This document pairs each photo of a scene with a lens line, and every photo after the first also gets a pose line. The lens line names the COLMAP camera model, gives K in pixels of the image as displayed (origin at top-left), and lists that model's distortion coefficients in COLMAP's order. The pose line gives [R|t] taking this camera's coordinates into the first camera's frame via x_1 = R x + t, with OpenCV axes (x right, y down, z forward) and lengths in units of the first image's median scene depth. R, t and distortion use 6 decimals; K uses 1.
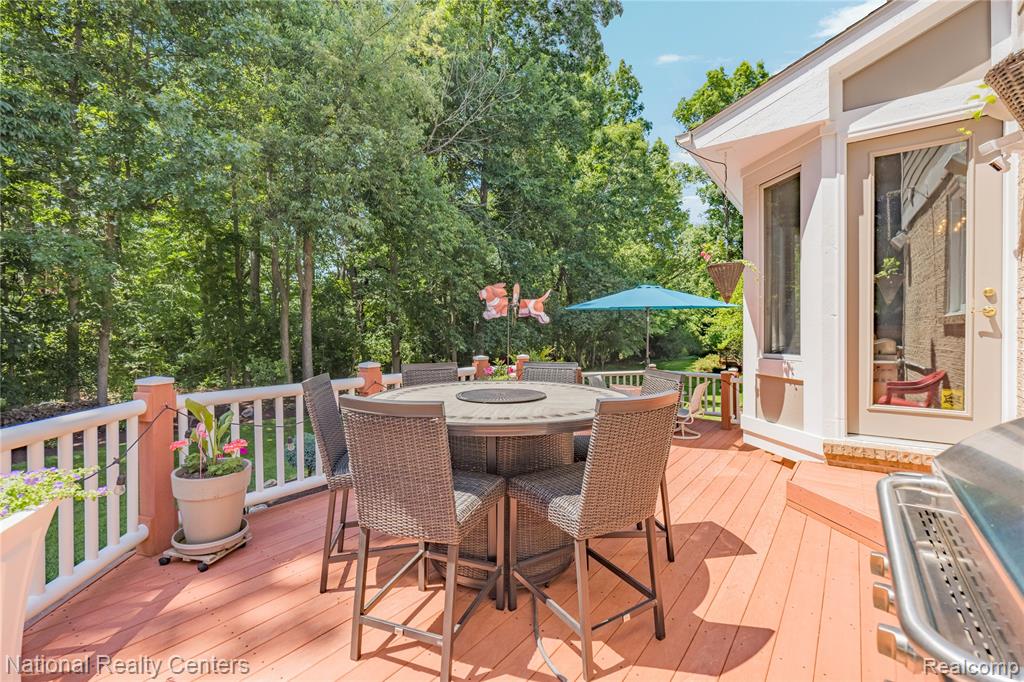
lens RADIAL K [[466.7, 0, 516.0], [0, 466.7, 336.5], [0, 0, 1]] dist [0.000965, 0.000099]
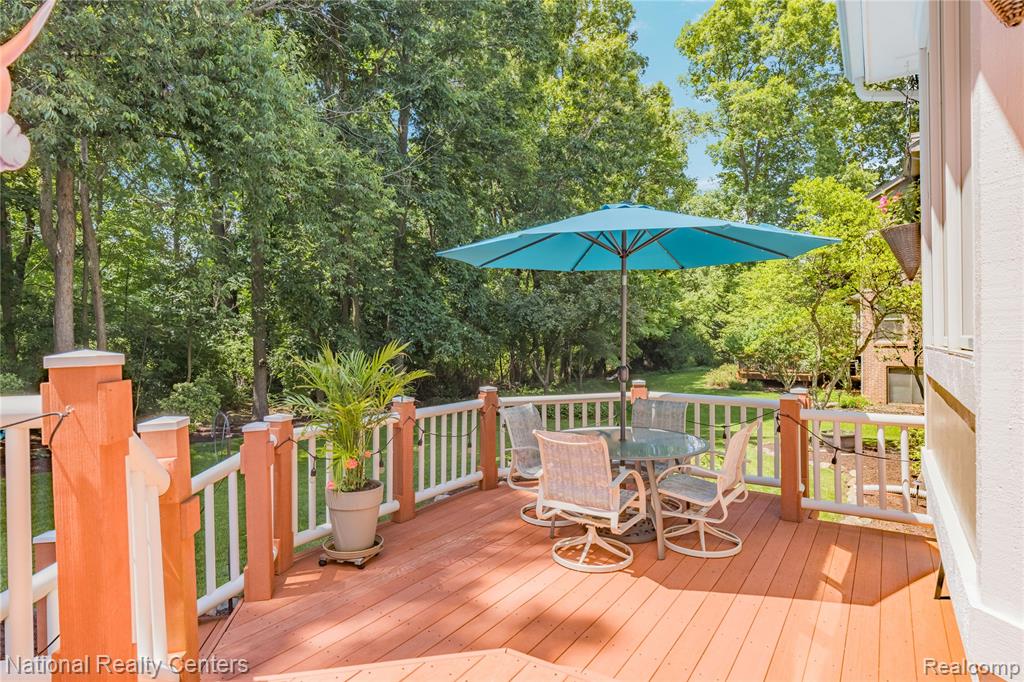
lens RADIAL K [[560.5, 0, 512.3], [0, 560.5, 334.9], [0, 0, 1]] dist [0.002048, -0.000373]
pose [[0.999171, -0.000436, 0.040703, 0.041987], [0.001104, 0.999865, -0.016391, 0.006451], [-0.040690, 0.016422, 0.999037, 0.126841]]
